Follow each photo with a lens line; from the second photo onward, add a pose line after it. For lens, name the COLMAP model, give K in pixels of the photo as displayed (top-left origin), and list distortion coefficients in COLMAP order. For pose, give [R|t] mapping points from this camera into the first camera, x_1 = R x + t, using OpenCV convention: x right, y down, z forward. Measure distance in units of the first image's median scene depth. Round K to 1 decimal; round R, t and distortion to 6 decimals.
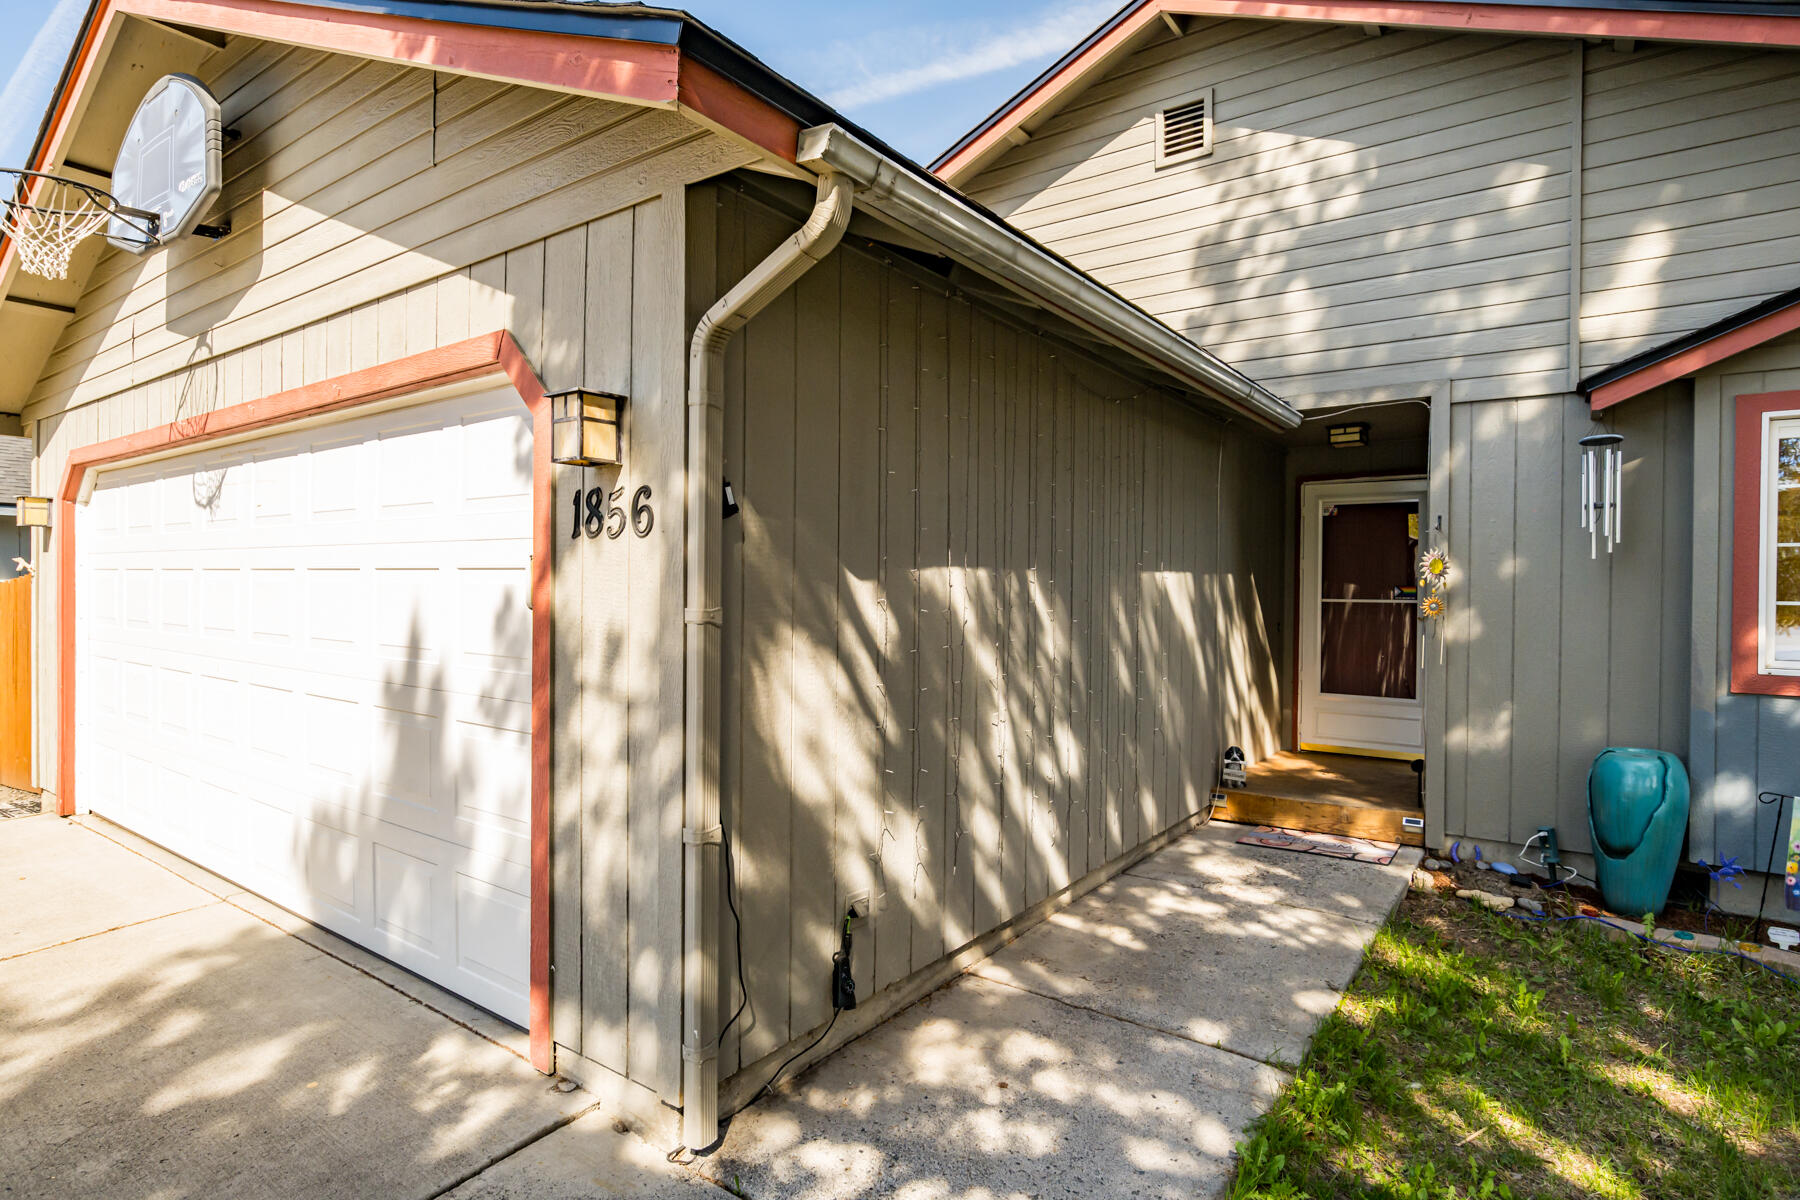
lens RADIAL K [[937.3, 0, 821.9], [0, 937.3, 593.9], [0, 0, 1]] dist [-0.015379, 0.000940]
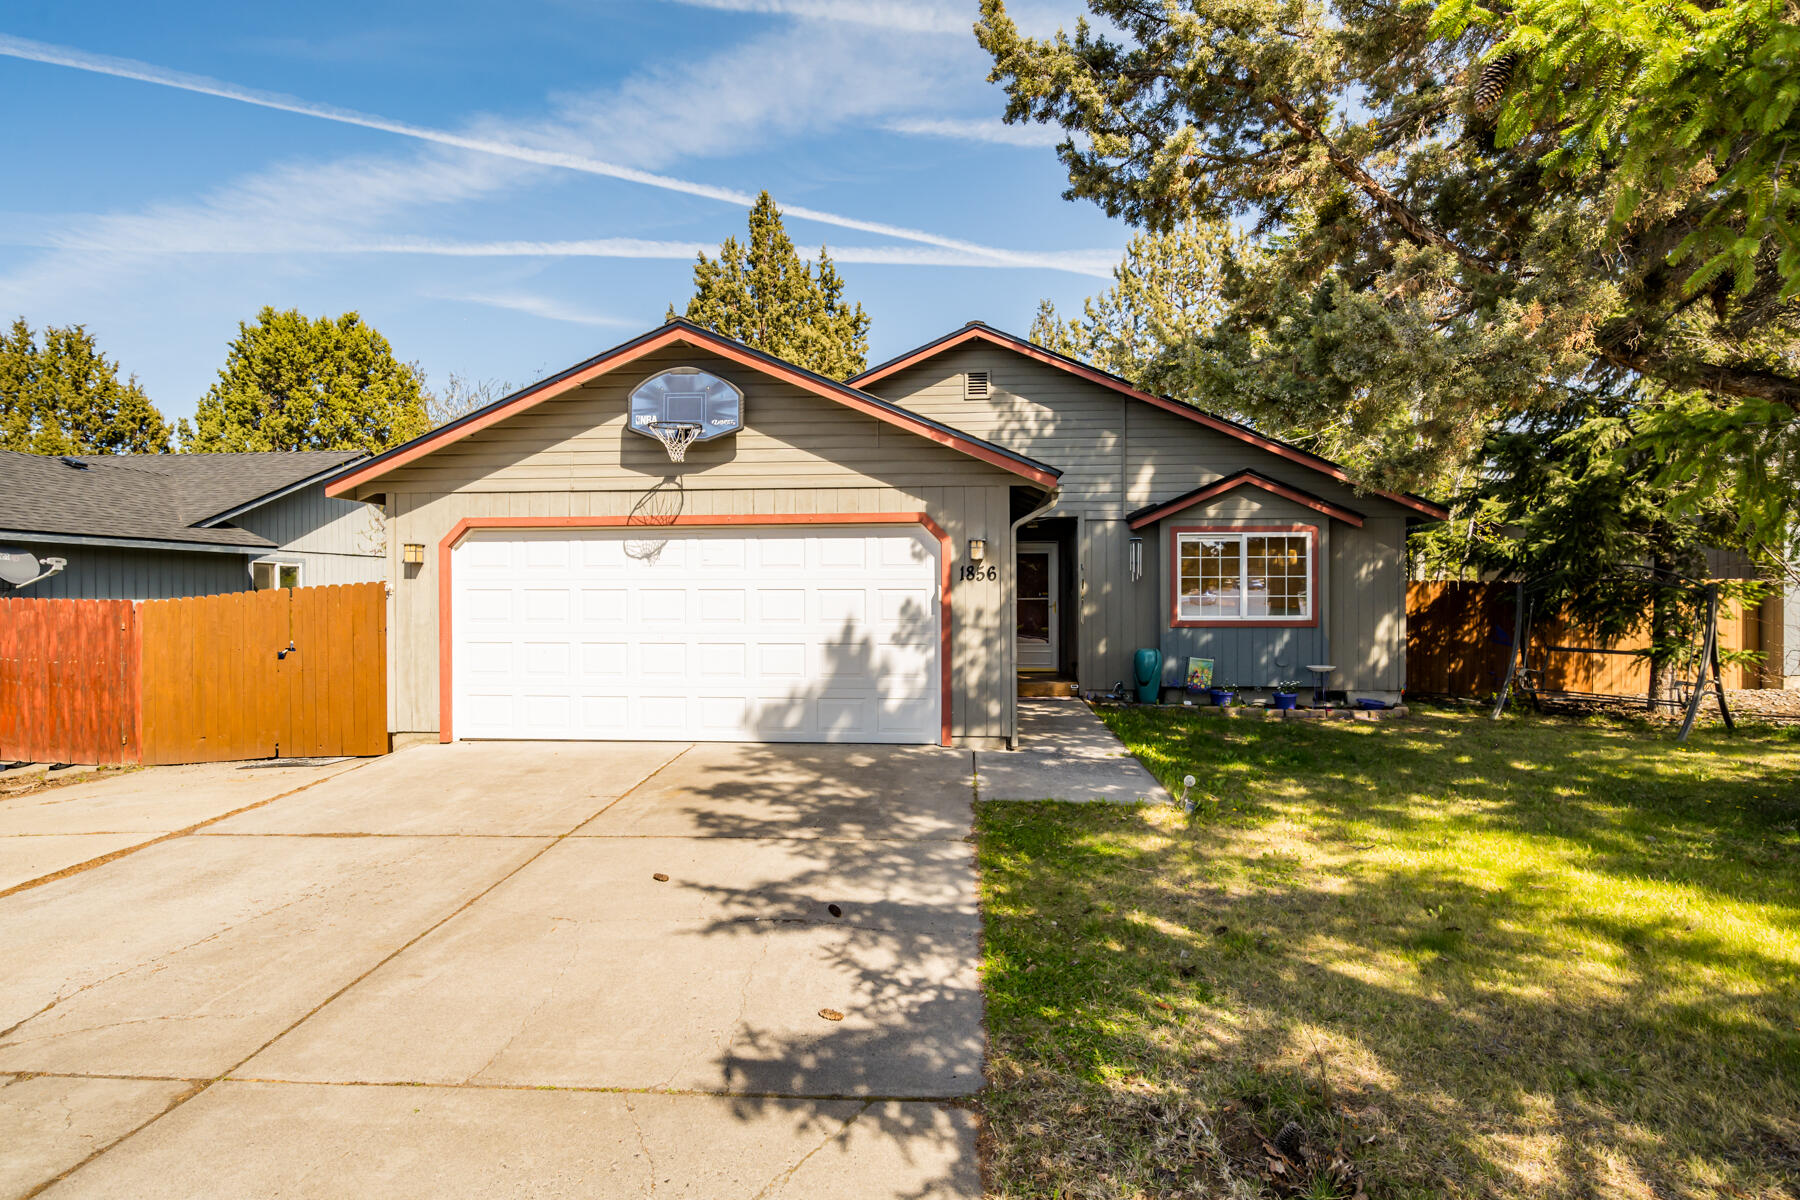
lens RADIAL K [[937.3, 0, 821.9], [0, 937.3, 593.9], [0, 0, 1]] dist [-0.015379, 0.000940]
pose [[0.862203, -0.010533, 0.506454, -1.748093], [0.014481, 0.999888, -0.003857, -0.005805], [-0.506356, 0.010659, 0.862259, -1.184792]]
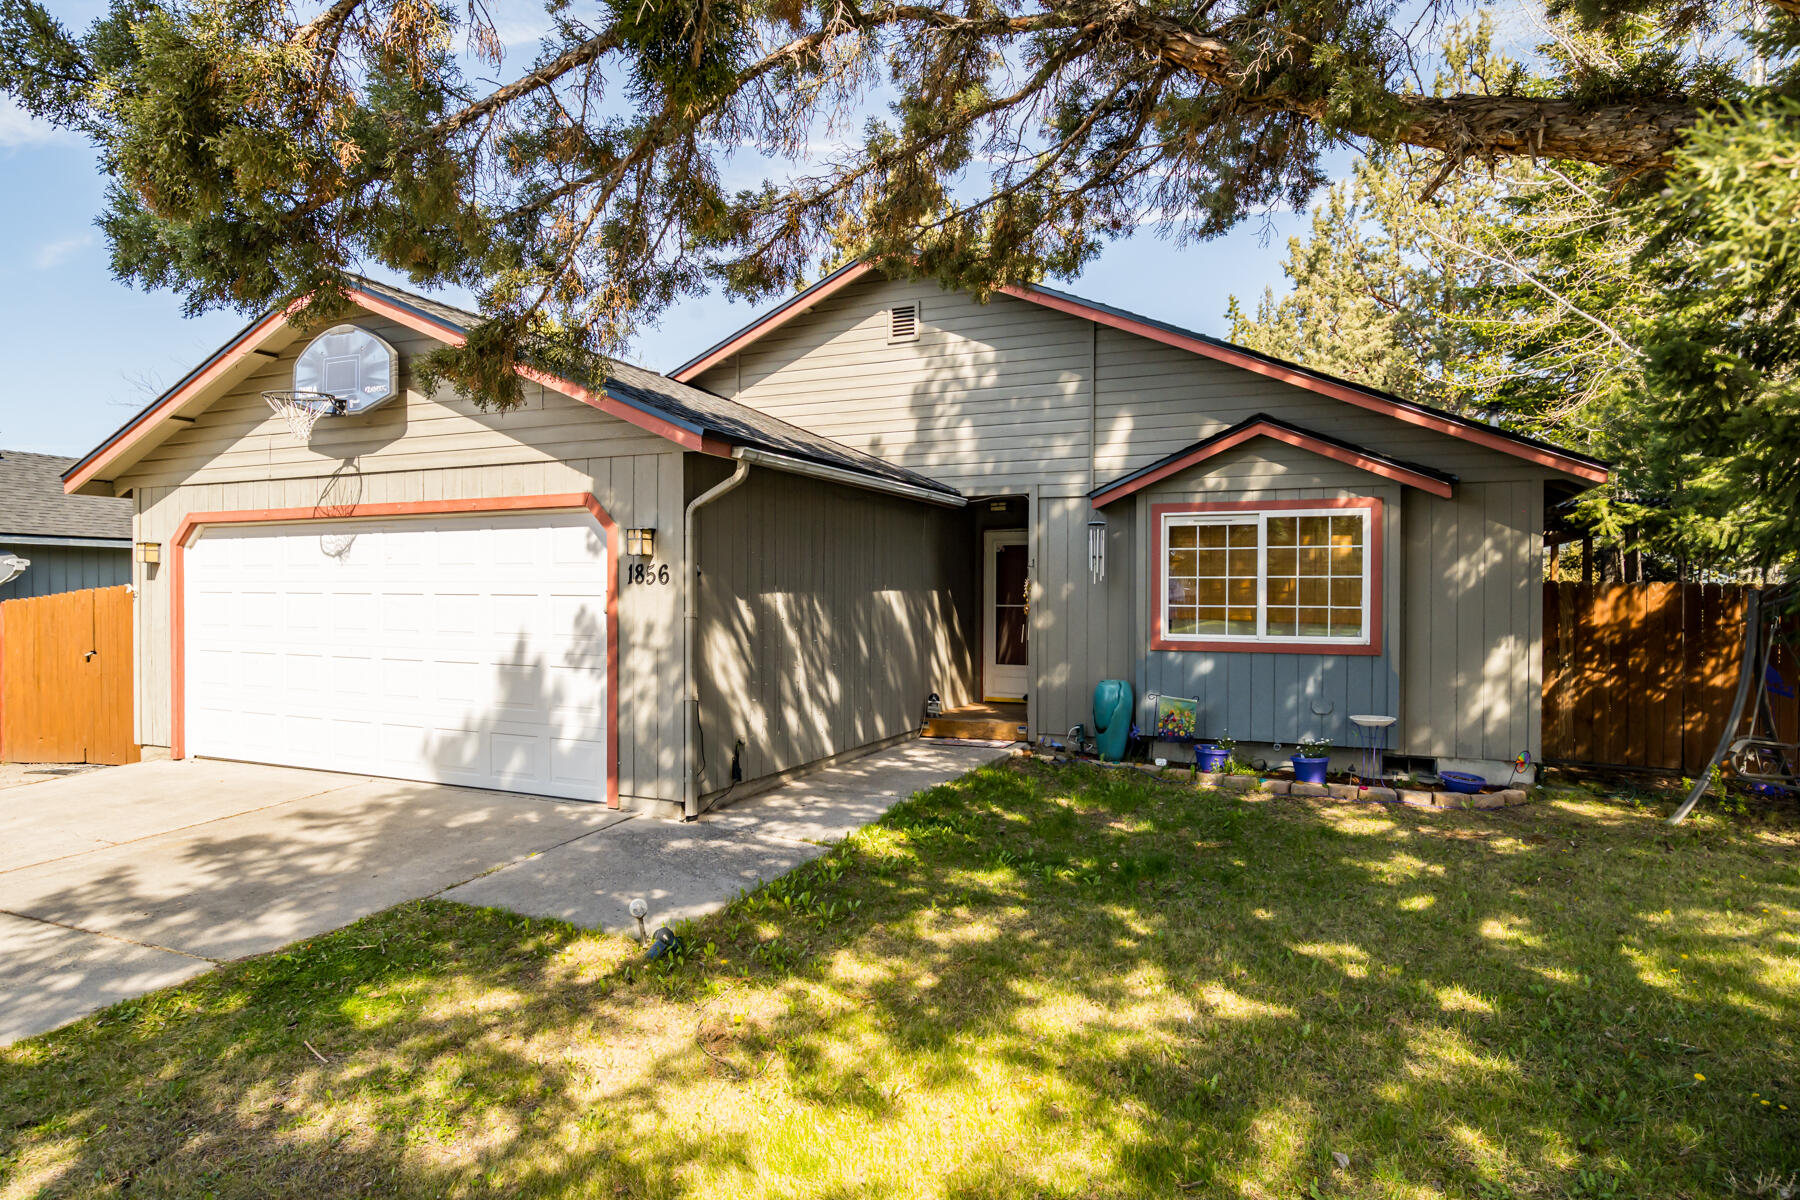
lens RADIAL K [[1006.9, 0, 785.2], [0, 1006.9, 600.5], [0, 0, 1]] dist [-0.003605, -0.000808]
pose [[0.982835, -0.007273, 0.184344, -0.257980], [0.007211, 0.999973, 0.001010, -0.012291], [-0.184346, 0.000336, 0.982861, -1.220969]]
